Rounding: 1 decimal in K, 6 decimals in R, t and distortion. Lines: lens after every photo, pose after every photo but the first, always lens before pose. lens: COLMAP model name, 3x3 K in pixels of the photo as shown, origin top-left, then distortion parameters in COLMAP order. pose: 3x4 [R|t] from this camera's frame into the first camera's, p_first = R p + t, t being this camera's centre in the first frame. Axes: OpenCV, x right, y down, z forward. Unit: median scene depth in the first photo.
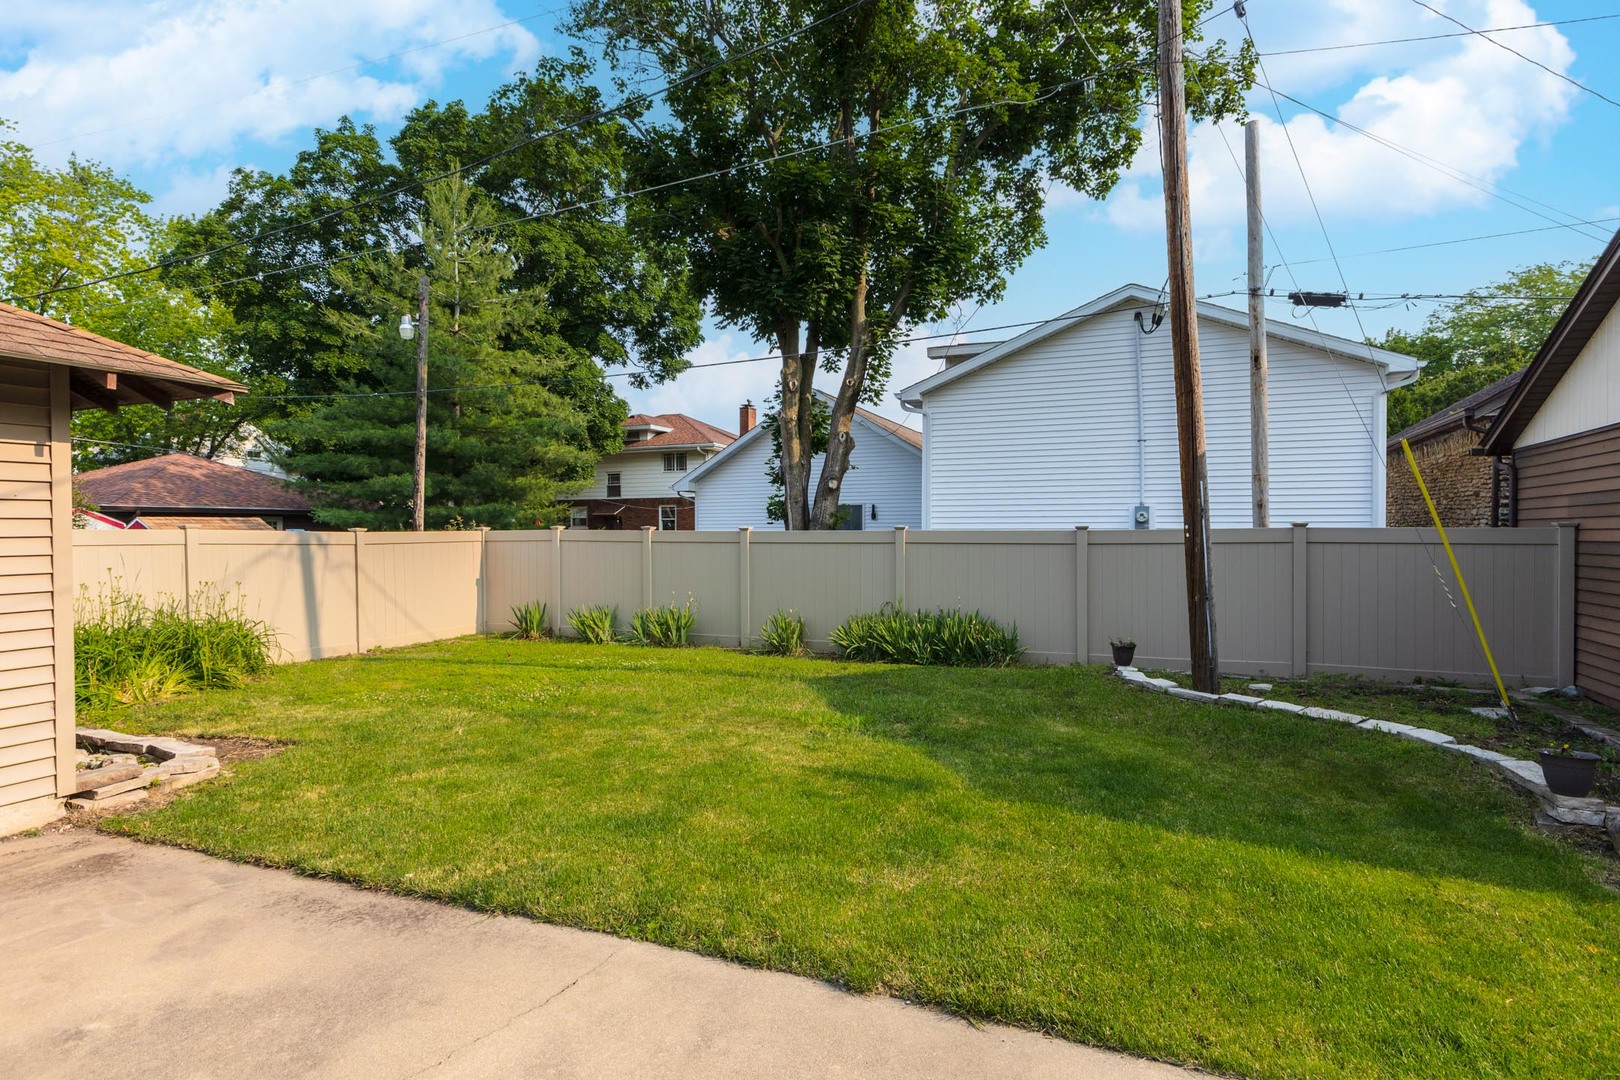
lens RADIAL K [[877.6, 0, 809.7], [0, 877.6, 543.6], [0, 0, 1]] dist [0.018747, 0.000093]
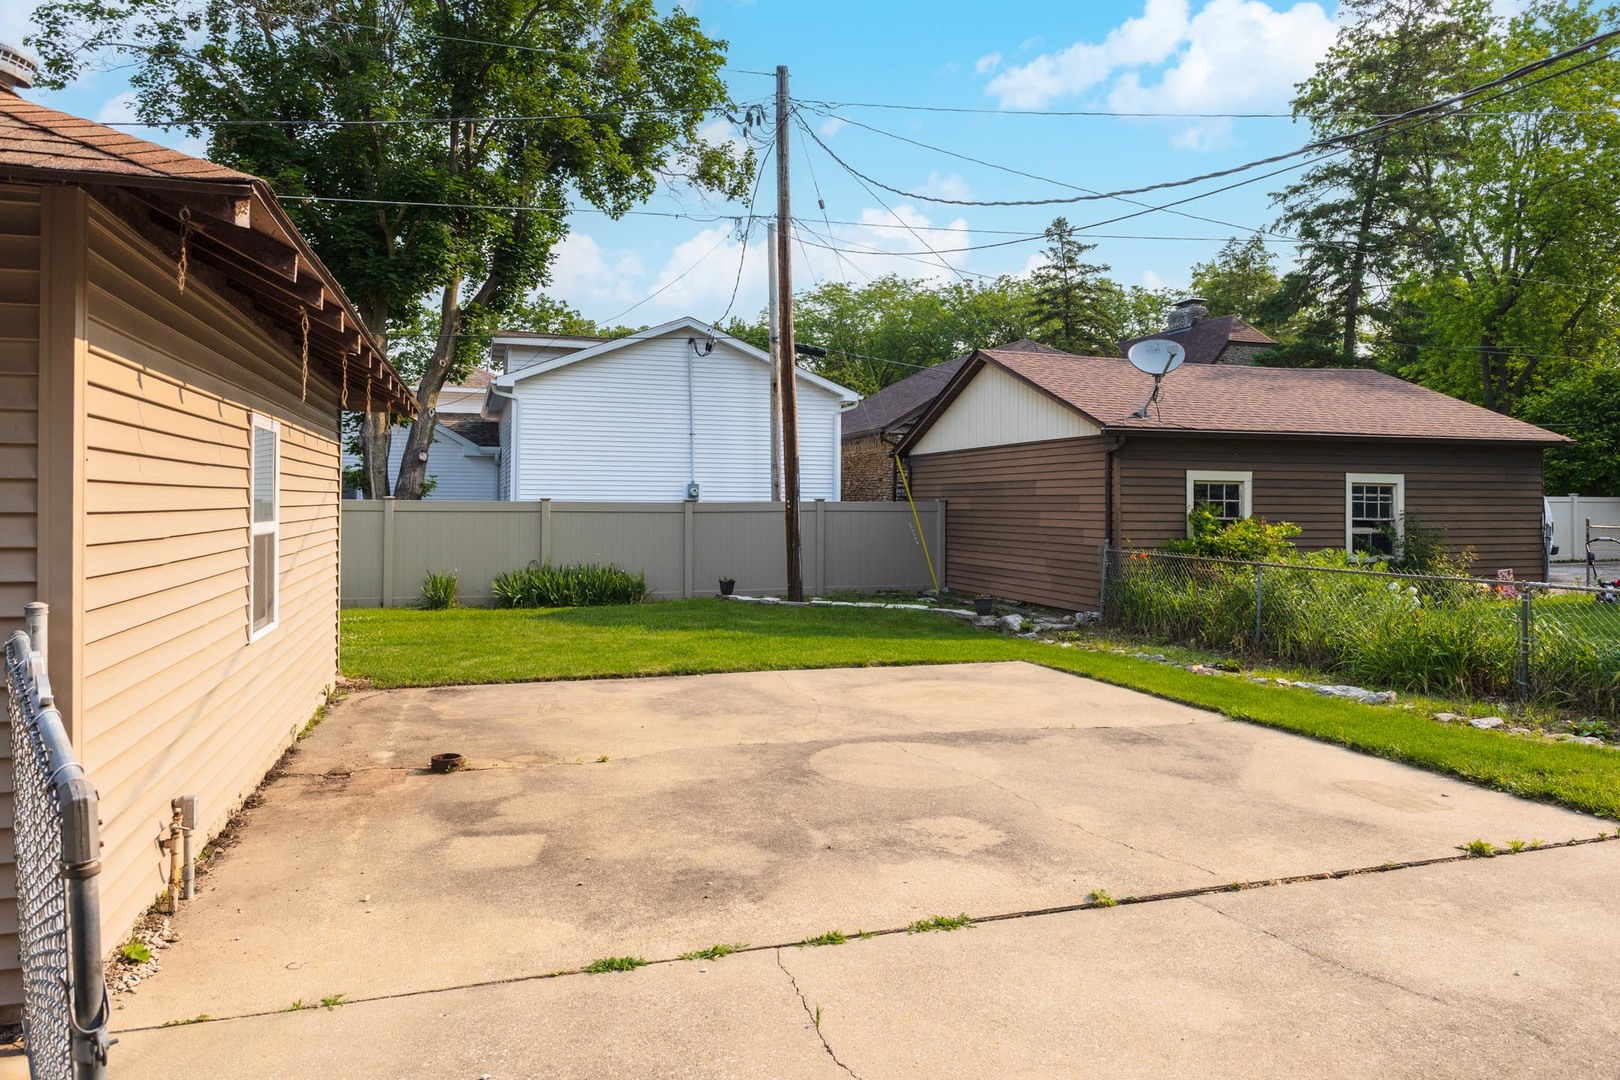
lens RADIAL K [[1070.7, 0, 809.9], [0, 1070.7, 481.5], [0, 0, 1]] dist [0.022612, -0.004776]
pose [[0.768660, 0.016665, 0.639441, -0.424816], [0.002200, 0.999586, -0.028695, 0.001138], [-0.639654, 0.023464, 0.768305, -0.287977]]
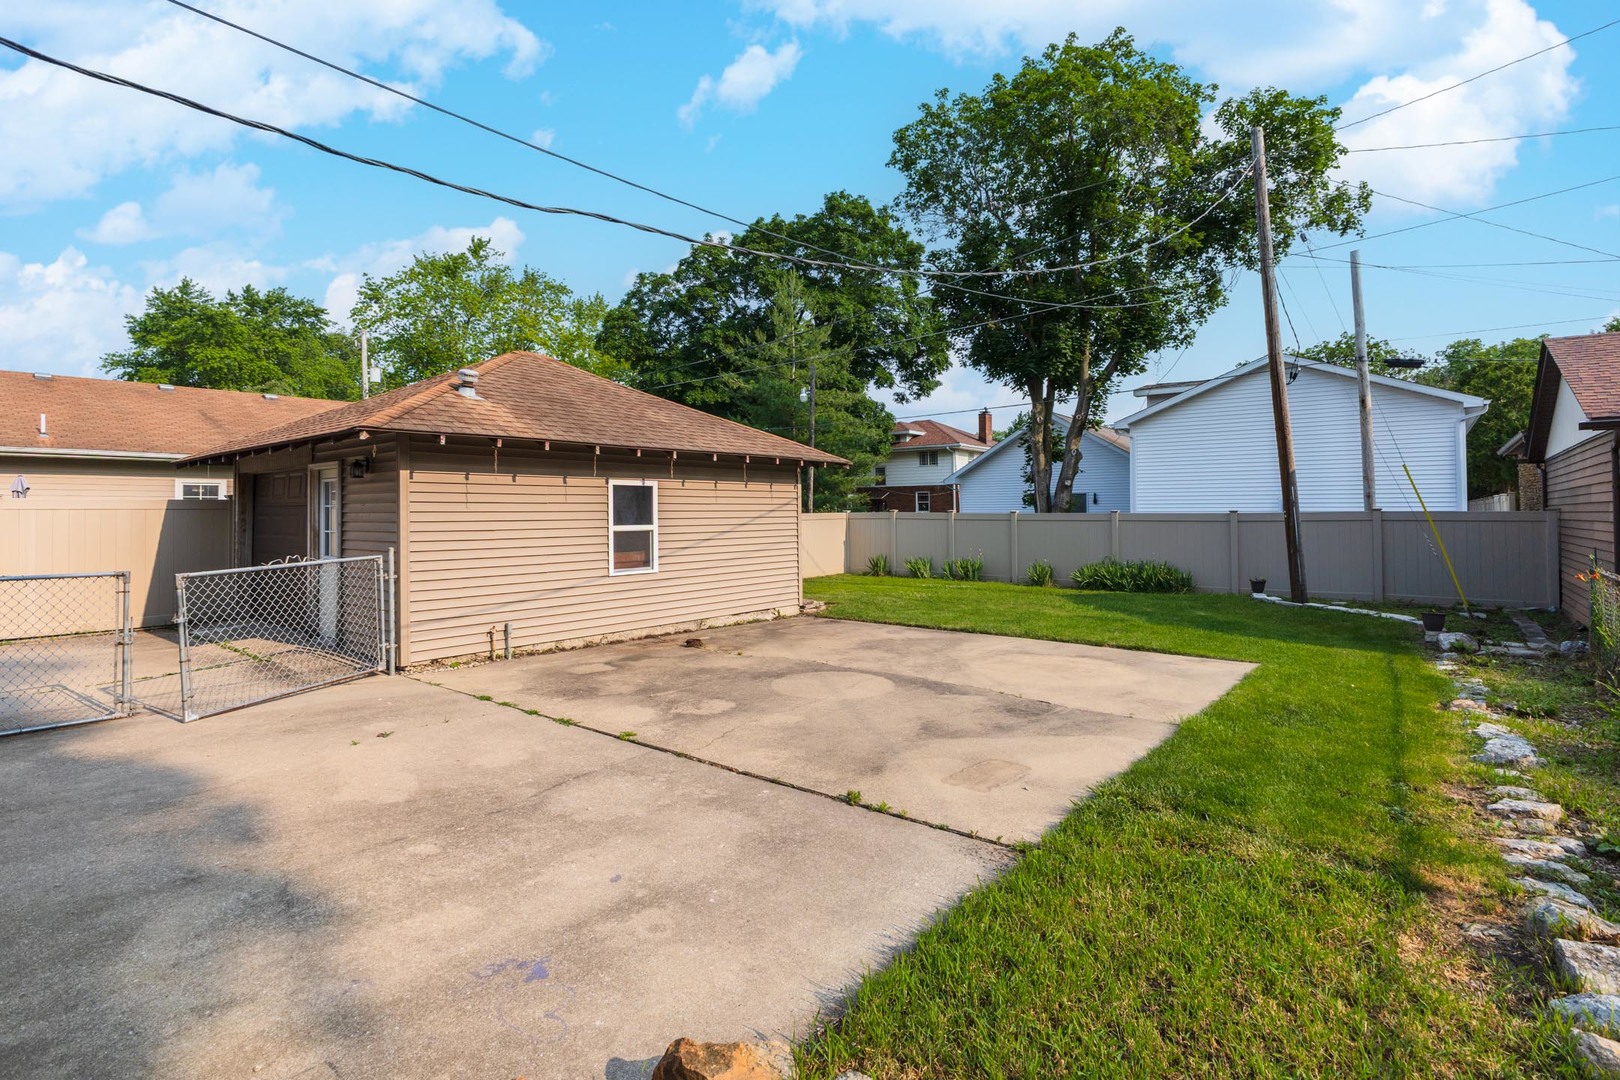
lens RADIAL K [[765.0, 0, 779.5], [0, 765.0, 492.6], [0, 0, 1]] dist [-0.002978, -0.000351]
pose [[0.951137, -0.008403, -0.308654, -0.039348], [-0.003116, 0.999318, -0.036805, 0.001824], [0.308752, 0.035968, 0.950462, -0.426688]]
